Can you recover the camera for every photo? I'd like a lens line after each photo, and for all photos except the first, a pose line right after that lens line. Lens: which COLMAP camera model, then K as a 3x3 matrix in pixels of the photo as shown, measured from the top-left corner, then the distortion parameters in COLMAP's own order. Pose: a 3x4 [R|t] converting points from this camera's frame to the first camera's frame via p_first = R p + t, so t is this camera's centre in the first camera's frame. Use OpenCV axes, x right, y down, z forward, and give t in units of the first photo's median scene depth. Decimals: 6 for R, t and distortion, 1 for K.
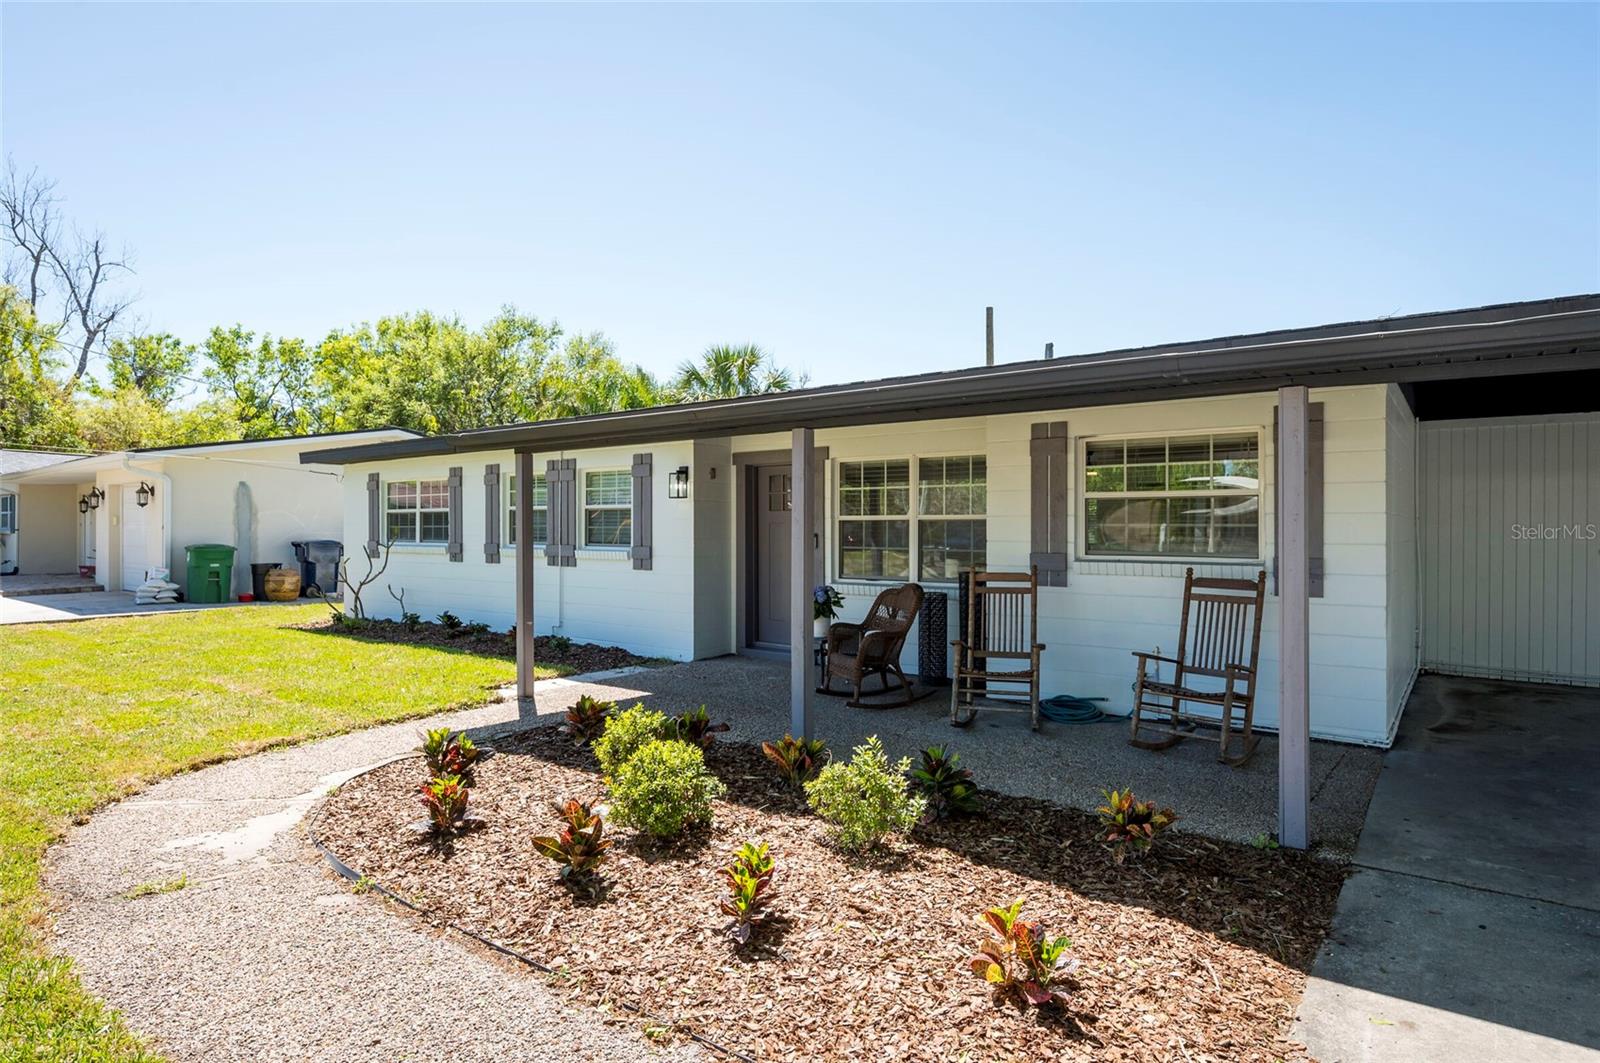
lens RADIAL K [[865.2, 0, 809.8], [0, 865.2, 527.3], [0, 0, 1]] dist [0.006301, -0.000128]
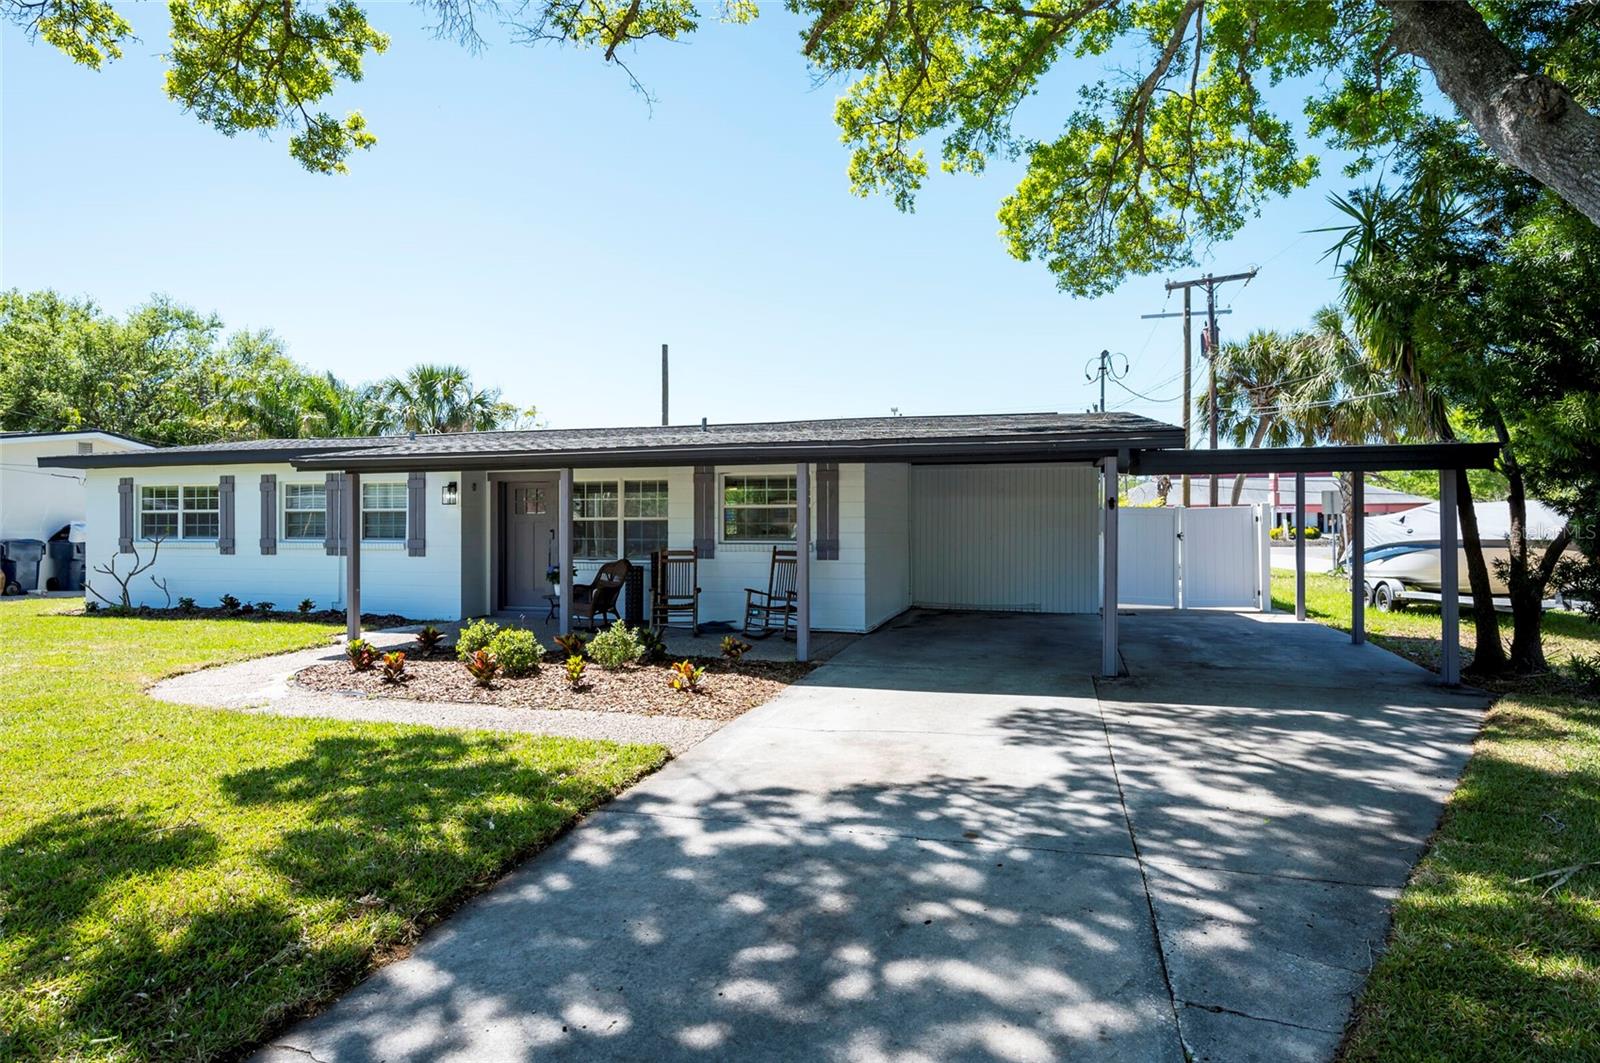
lens RADIAL K [[834.7, 0, 805.1], [0, 834.7, 529.2], [0, 0, 1]] dist [-0.017963, 0.000460]
pose [[0.930621, -0.000944, 0.365982, -0.108321], [0.000808, 1.000000, 0.000526, 0.006311], [-0.365983, -0.000194, 0.930622, -0.464770]]
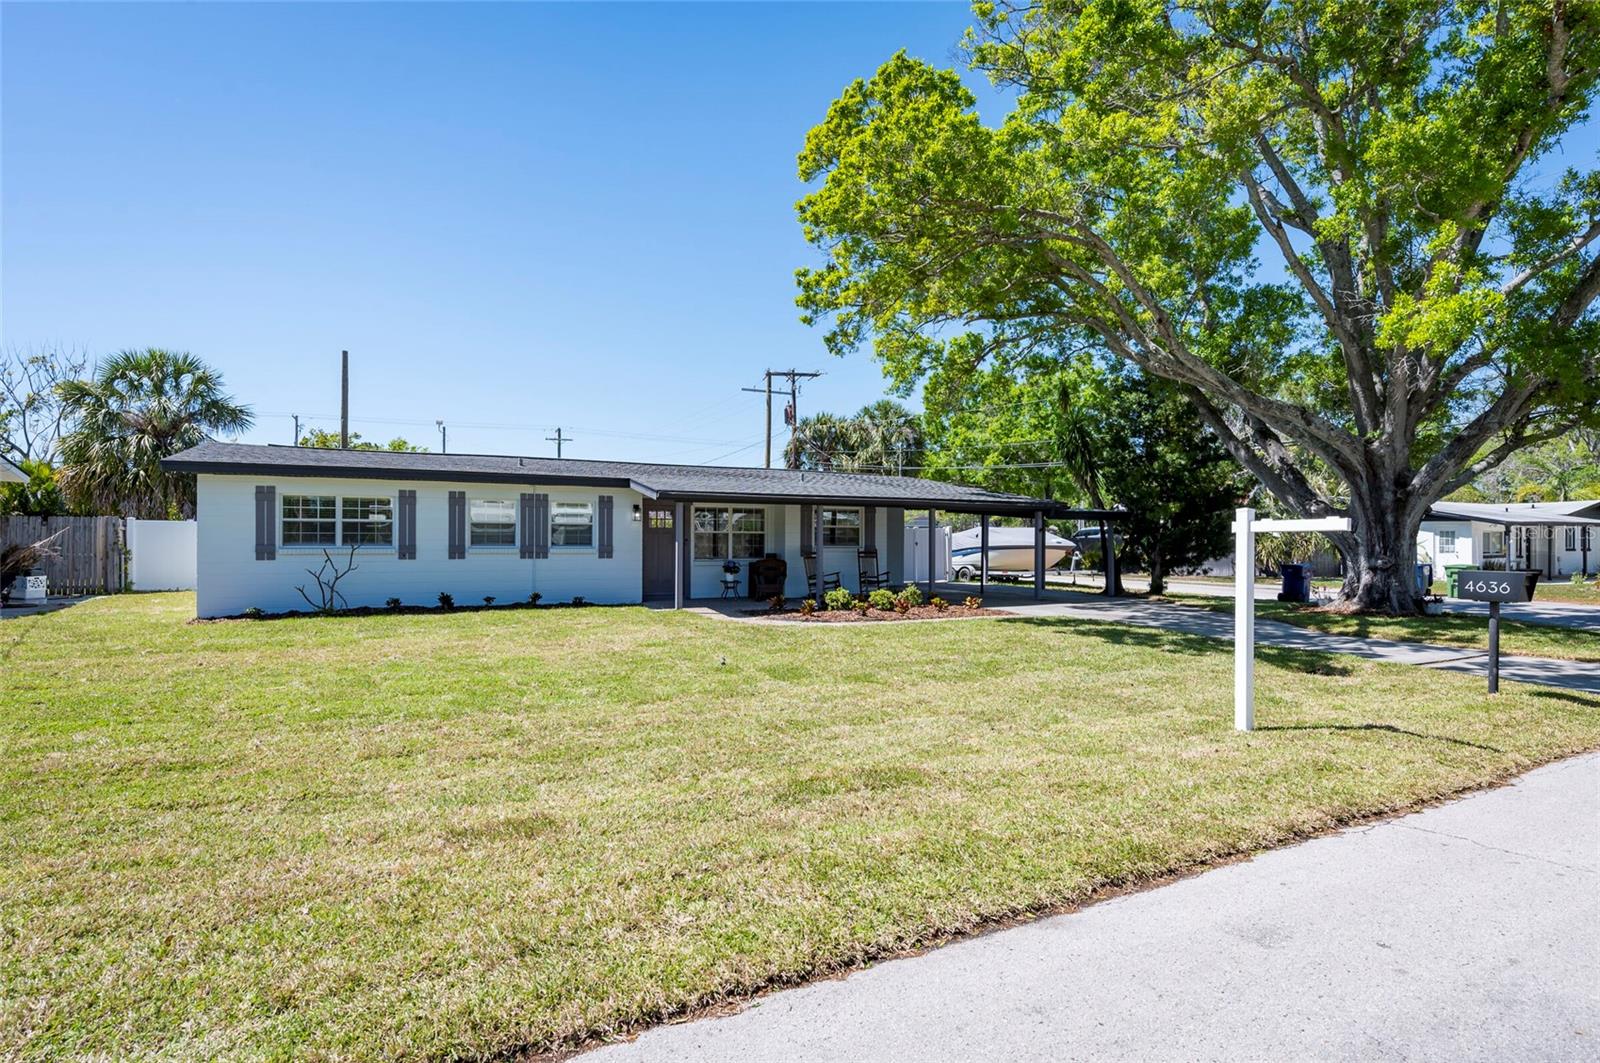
lens RADIAL K [[834.7, 0, 801.6], [0, 834.7, 537.1], [0, 0, 1]] dist [-0.017963, 0.000460]
pose [[0.424125, 0.005667, 0.905586, -1.737611], [-0.006324, 0.999975, -0.003296, 0.006722], [-0.905582, -0.004329, 0.424150, -0.165857]]
